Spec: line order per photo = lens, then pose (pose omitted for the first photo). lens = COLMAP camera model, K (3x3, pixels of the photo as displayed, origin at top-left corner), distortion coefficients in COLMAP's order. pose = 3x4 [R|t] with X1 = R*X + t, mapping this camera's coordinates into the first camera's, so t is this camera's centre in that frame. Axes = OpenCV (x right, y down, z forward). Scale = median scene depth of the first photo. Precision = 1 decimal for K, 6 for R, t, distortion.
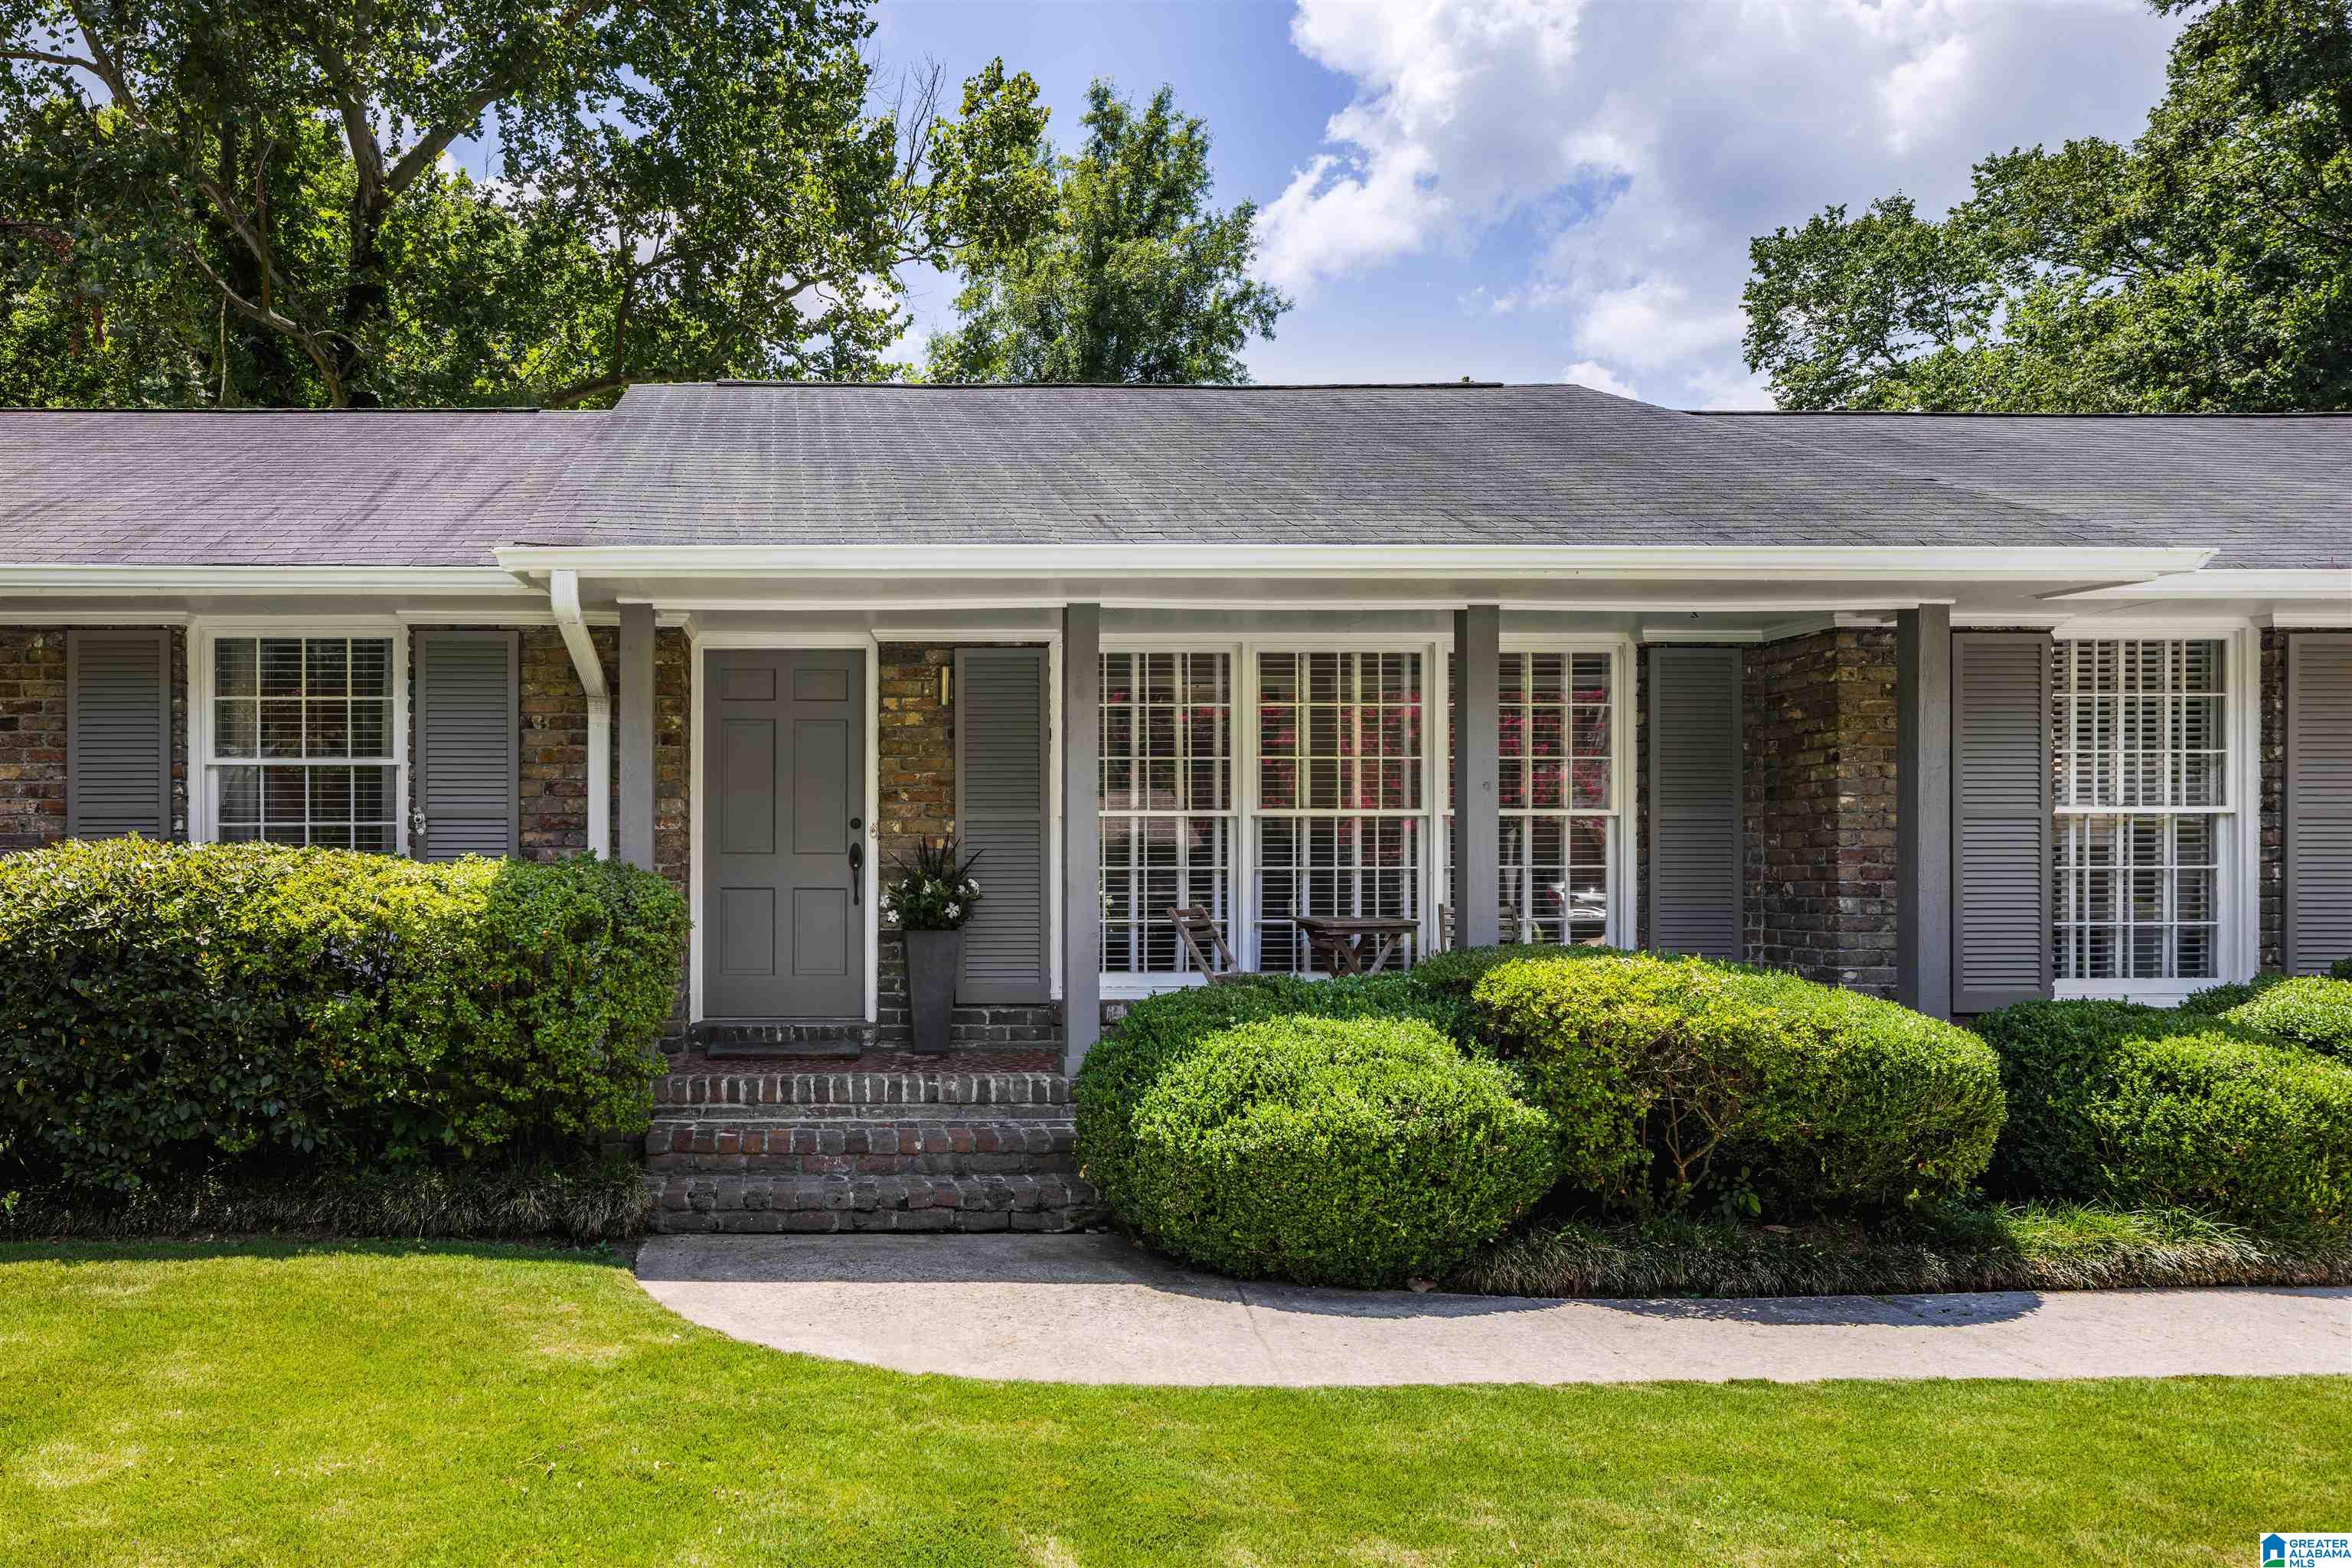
lens RADIAL K [[3276.2, 0, 1176.0], [0, 3276.2, 695.0], [0, 0, 1]] dist [-0.037415, 0.043308]
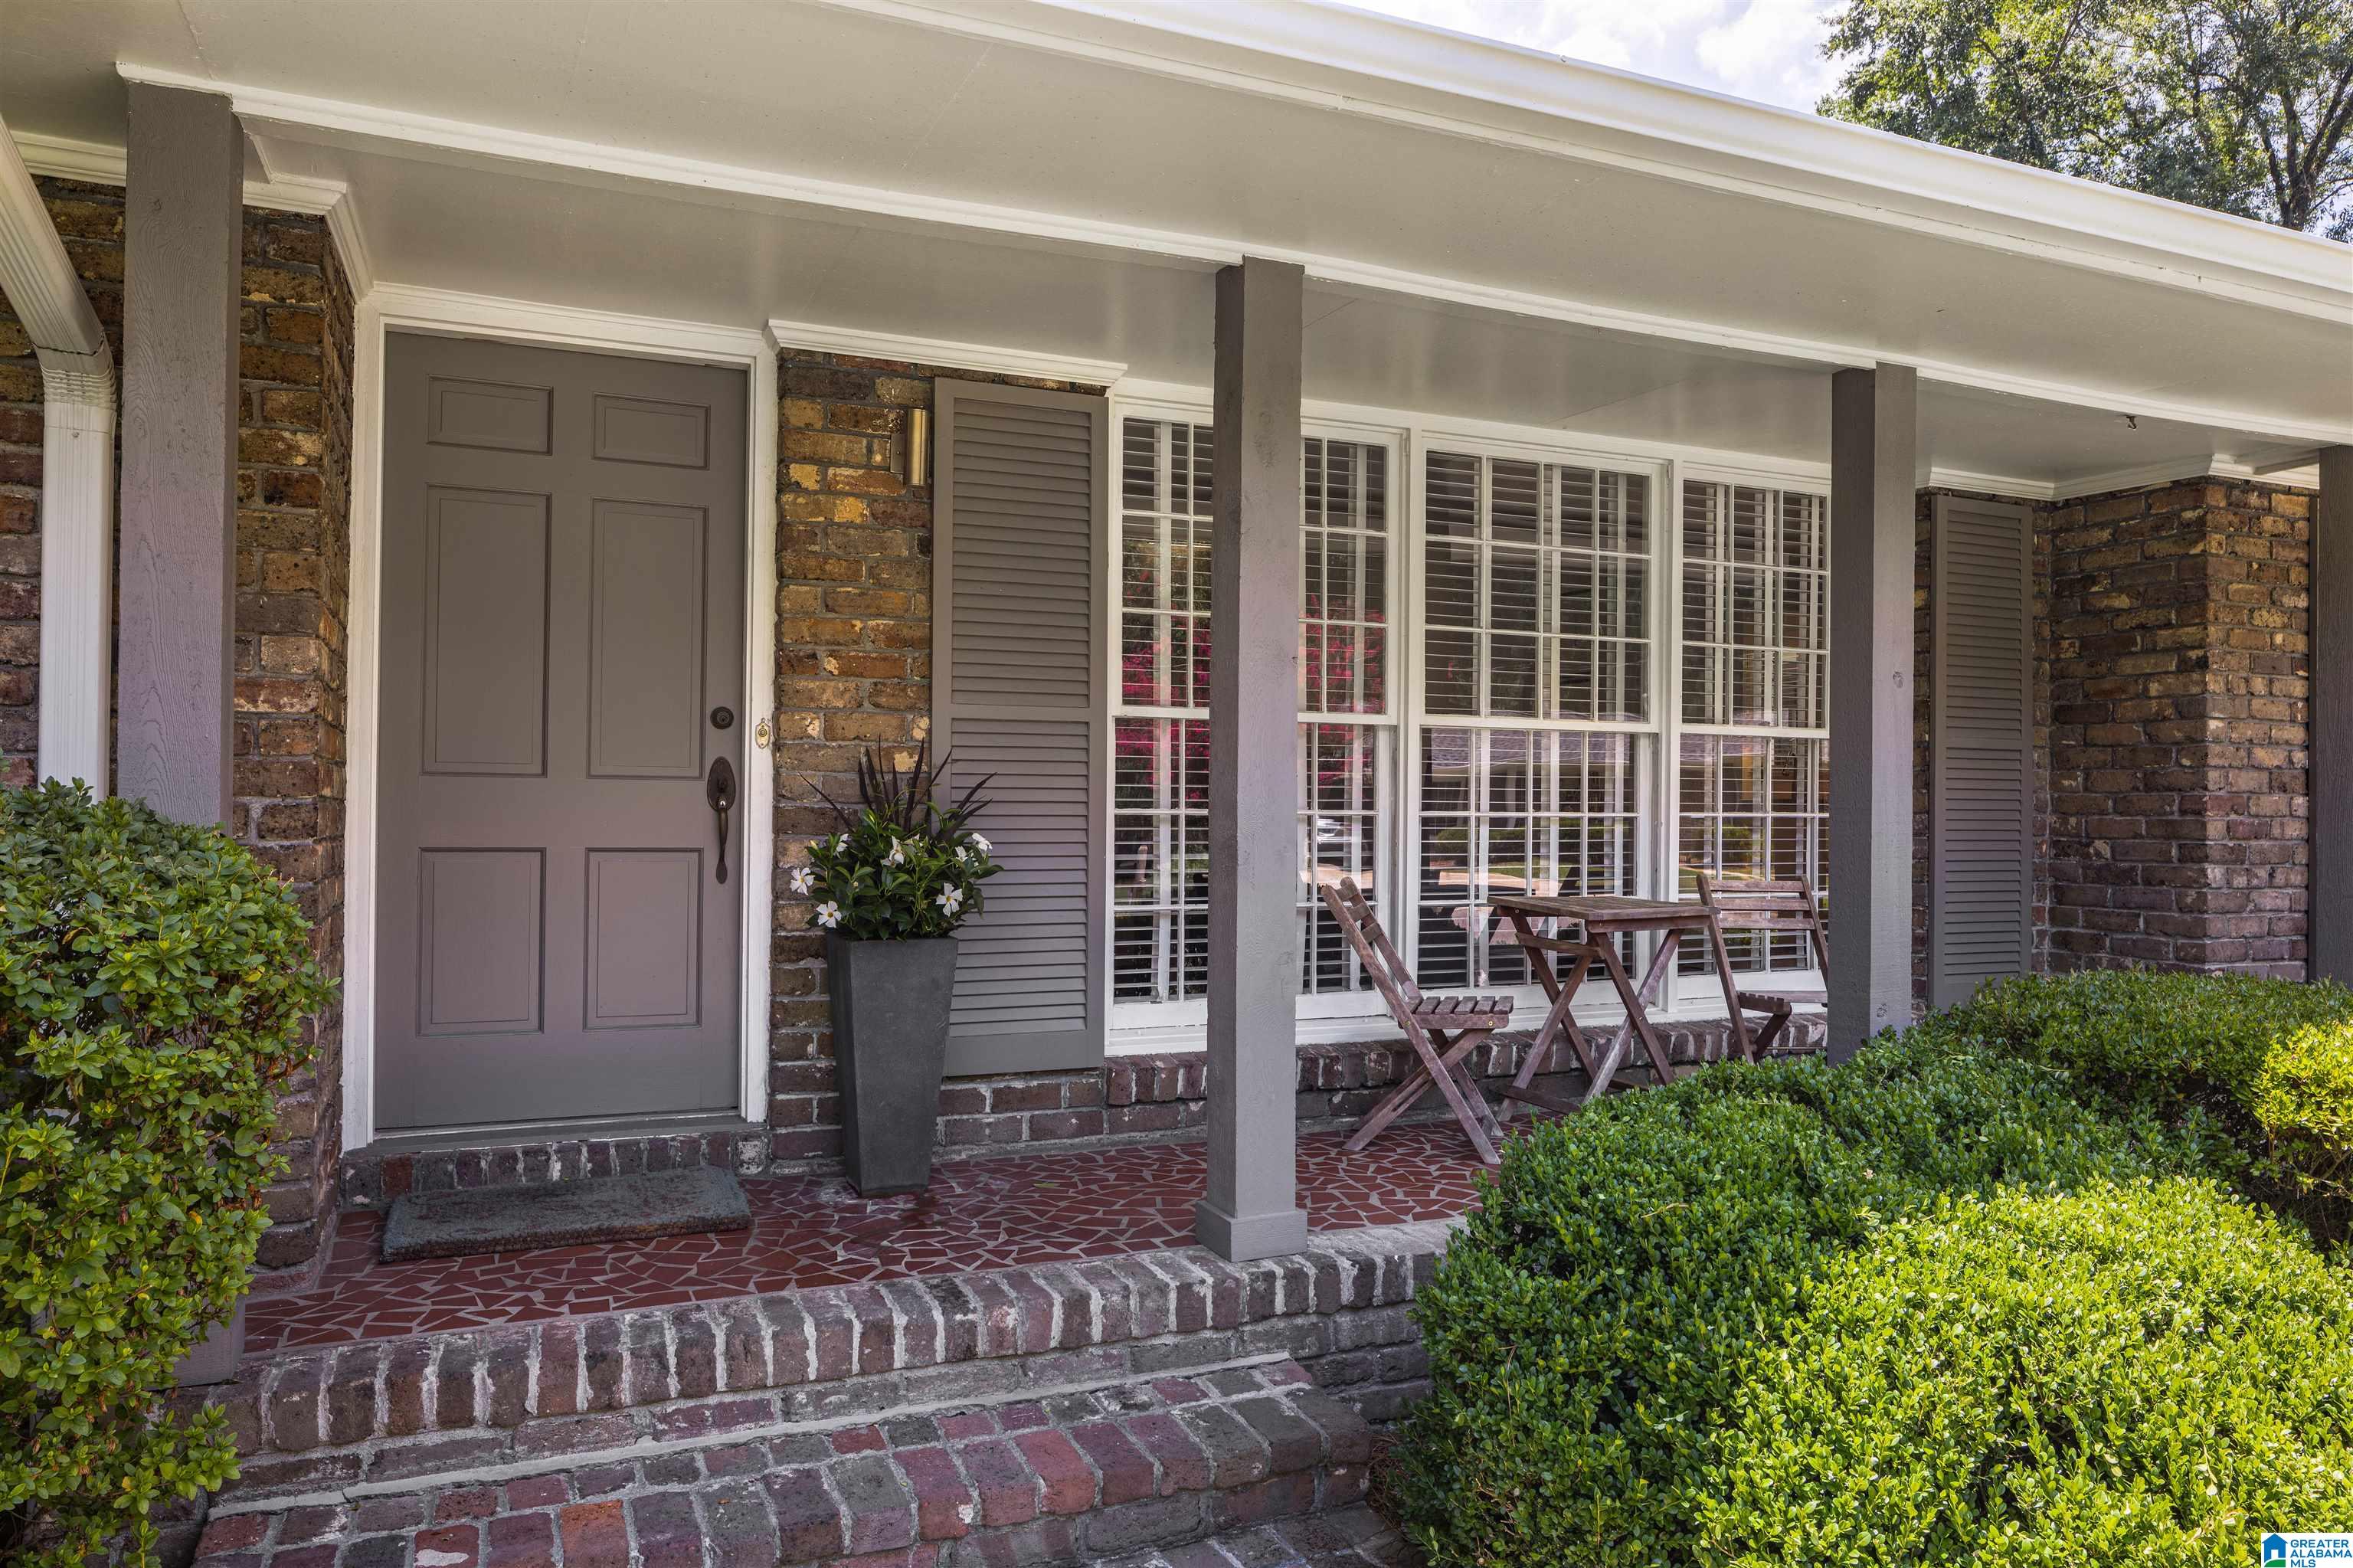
lens RADIAL K [[1522.7, 0, 1176.5], [0, 1522.7, 784.0], [0, 0, 1]] dist [-0.008136, -0.001596]
pose [[0.945593, 0.014470, 0.325029, -0.108370], [-0.030376, 0.998573, 0.043916, 0.037299], [-0.323929, -0.051400, 0.944684, 0.766917]]
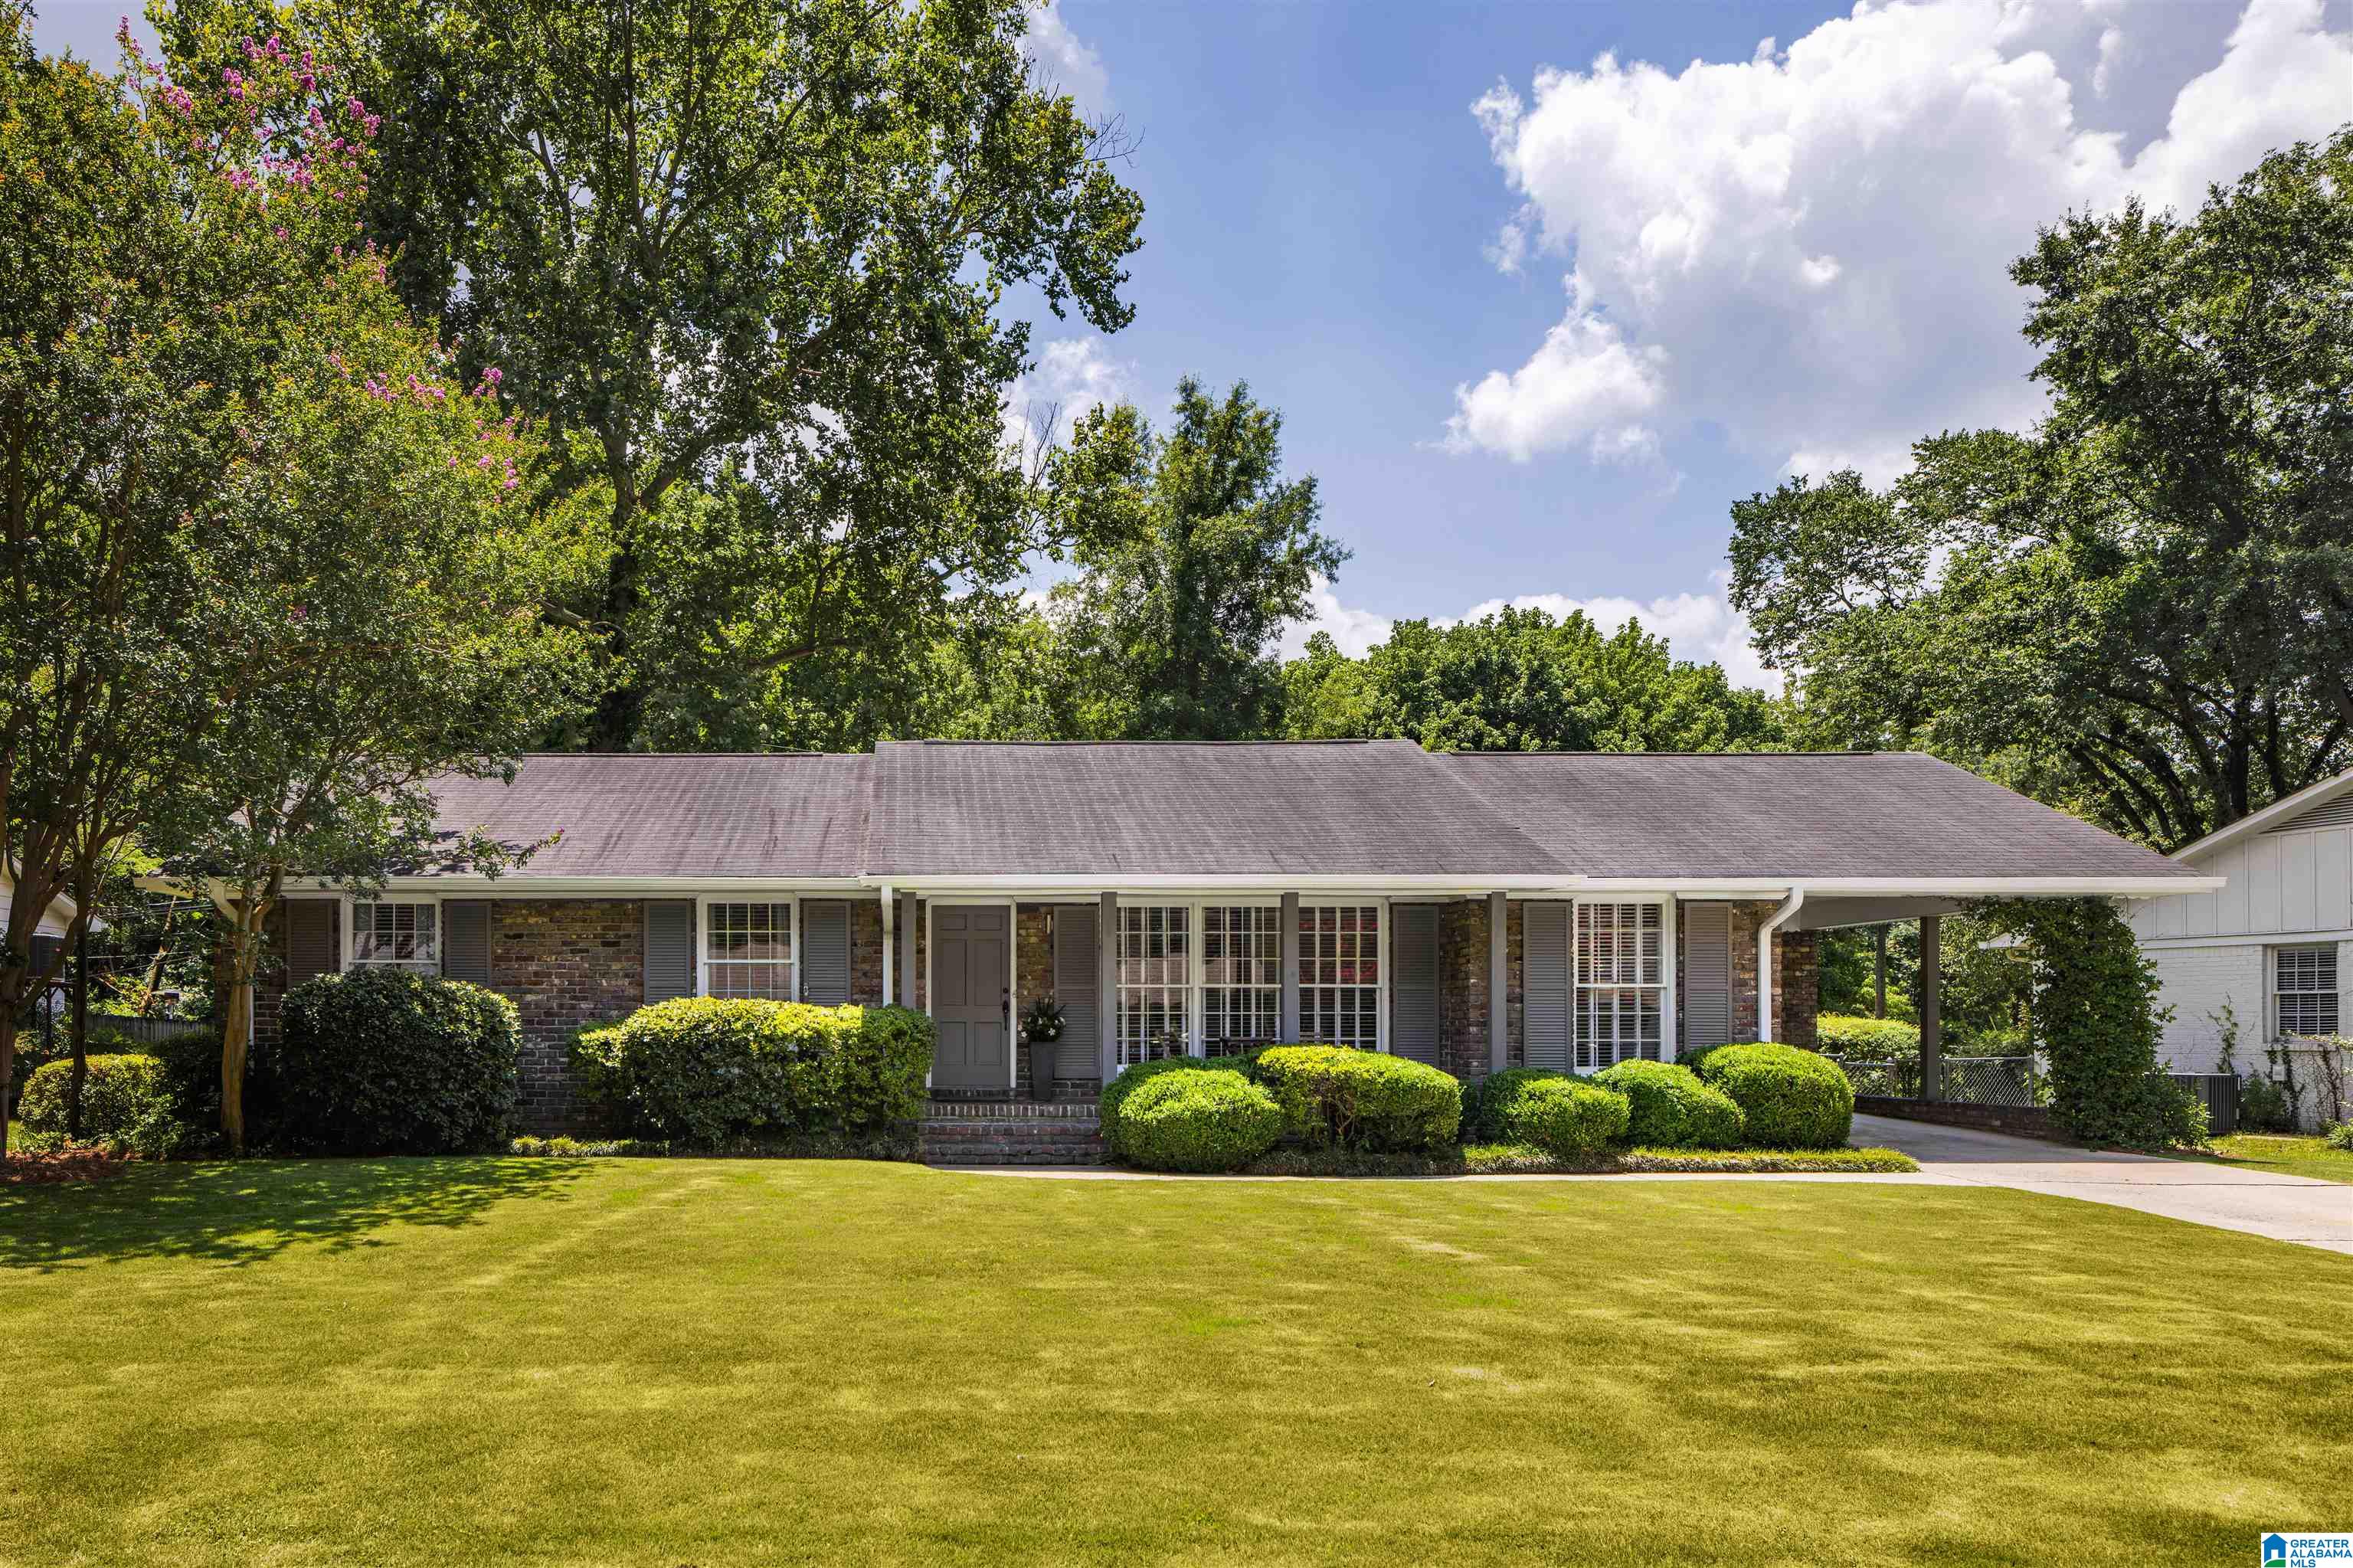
lens RADIAL K [[3387.9, 0, 1176.5], [0, 3387.9, 784.0], [0, 0, 1]] dist [-0.010379, 0.001627]
pose [[0.999254, 0.000003, -0.038610, 0.092446], [-0.000790, 0.999793, -0.020354, -0.047789], [0.038602, 0.020369, 0.999047, -1.134349]]
